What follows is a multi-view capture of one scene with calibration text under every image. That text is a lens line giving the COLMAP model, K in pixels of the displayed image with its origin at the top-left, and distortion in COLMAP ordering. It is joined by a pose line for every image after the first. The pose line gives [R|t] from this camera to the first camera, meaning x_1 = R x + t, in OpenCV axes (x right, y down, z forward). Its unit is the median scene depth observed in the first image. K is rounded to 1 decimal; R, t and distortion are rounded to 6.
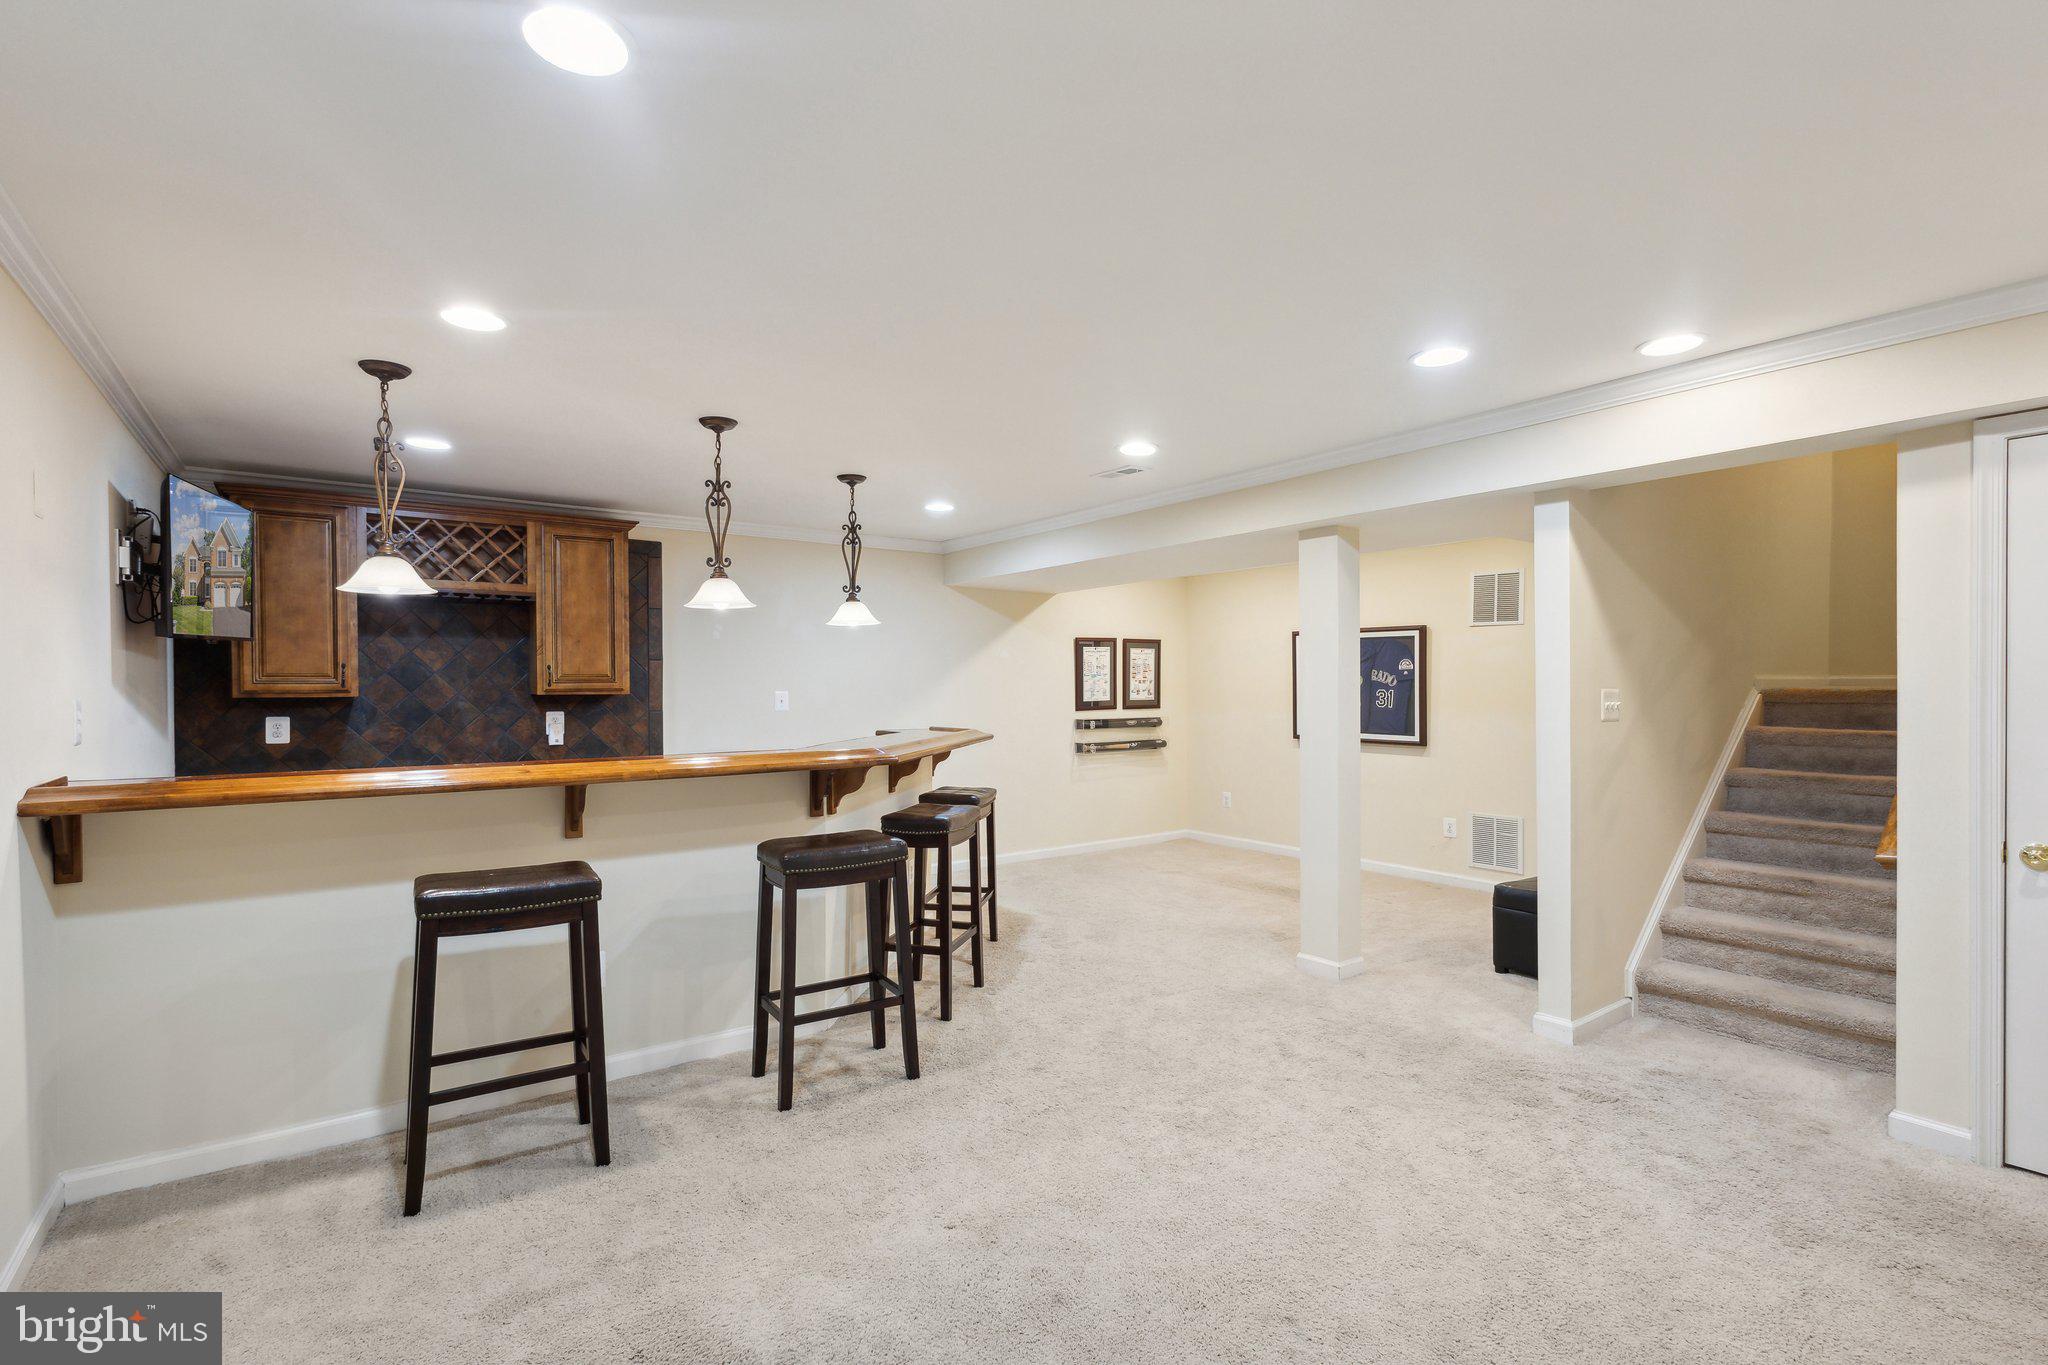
lens RADIAL K [[944.9, 0, 1026.0], [0, 944.9, 682.0], [0, 0, 1]] dist [0.005830, 0.000243]
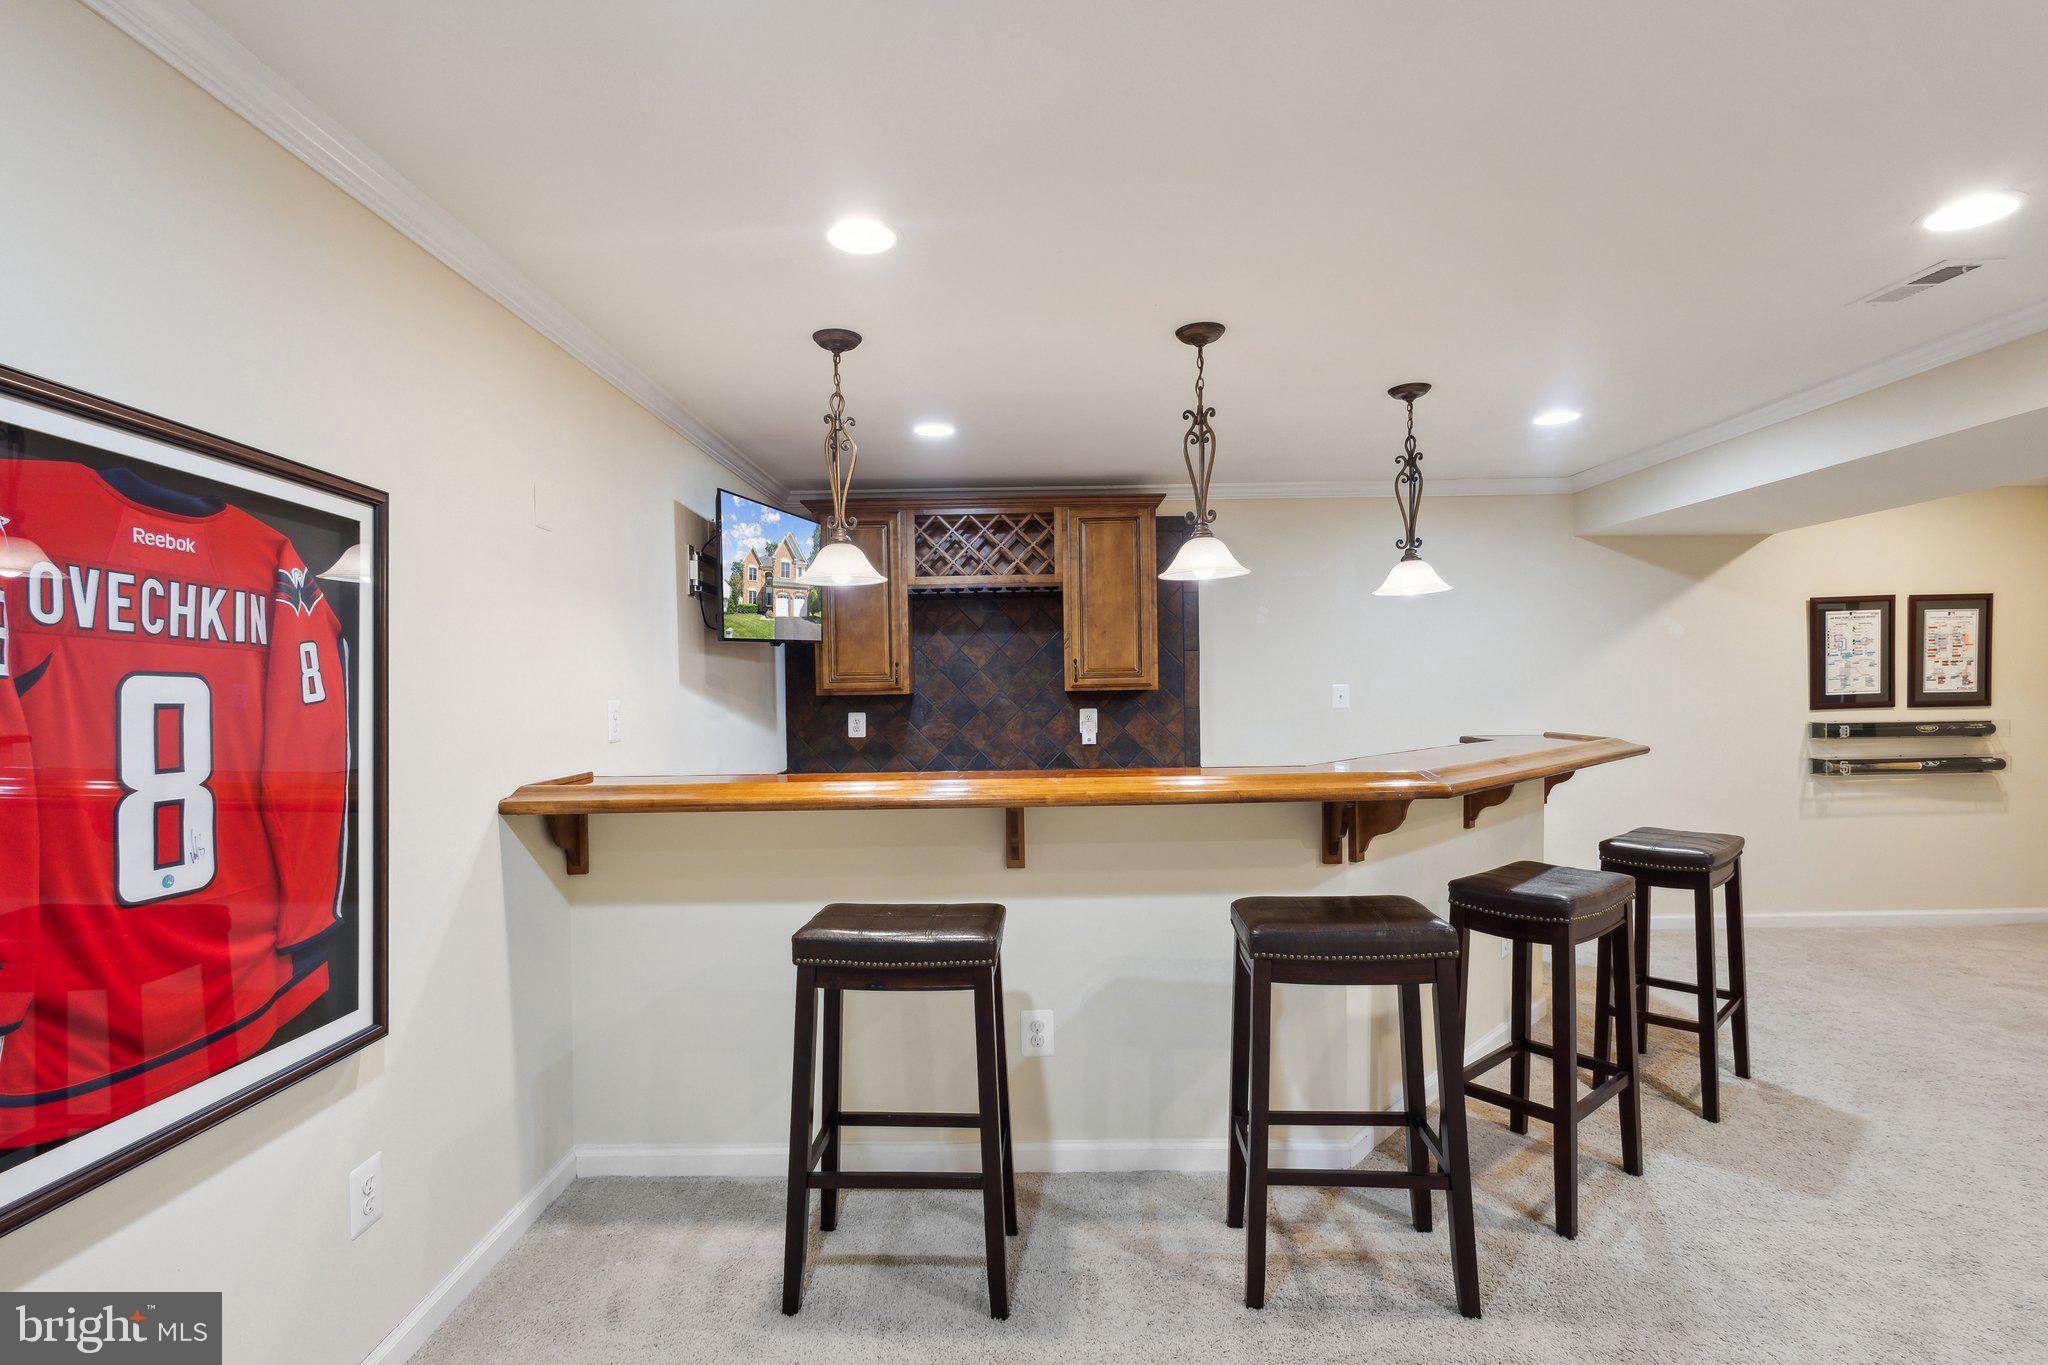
lens RADIAL K [[944.9, 0, 1025.1], [0, 944.9, 700.3], [0, 0, 1]] dist [0.005830, 0.000243]
pose [[0.803442, 0.001434, -0.595381, 0.013375], [0.015385, 0.999613, 0.023169, 0.000578], [0.595184, -0.027775, 0.803109, 0.299479]]
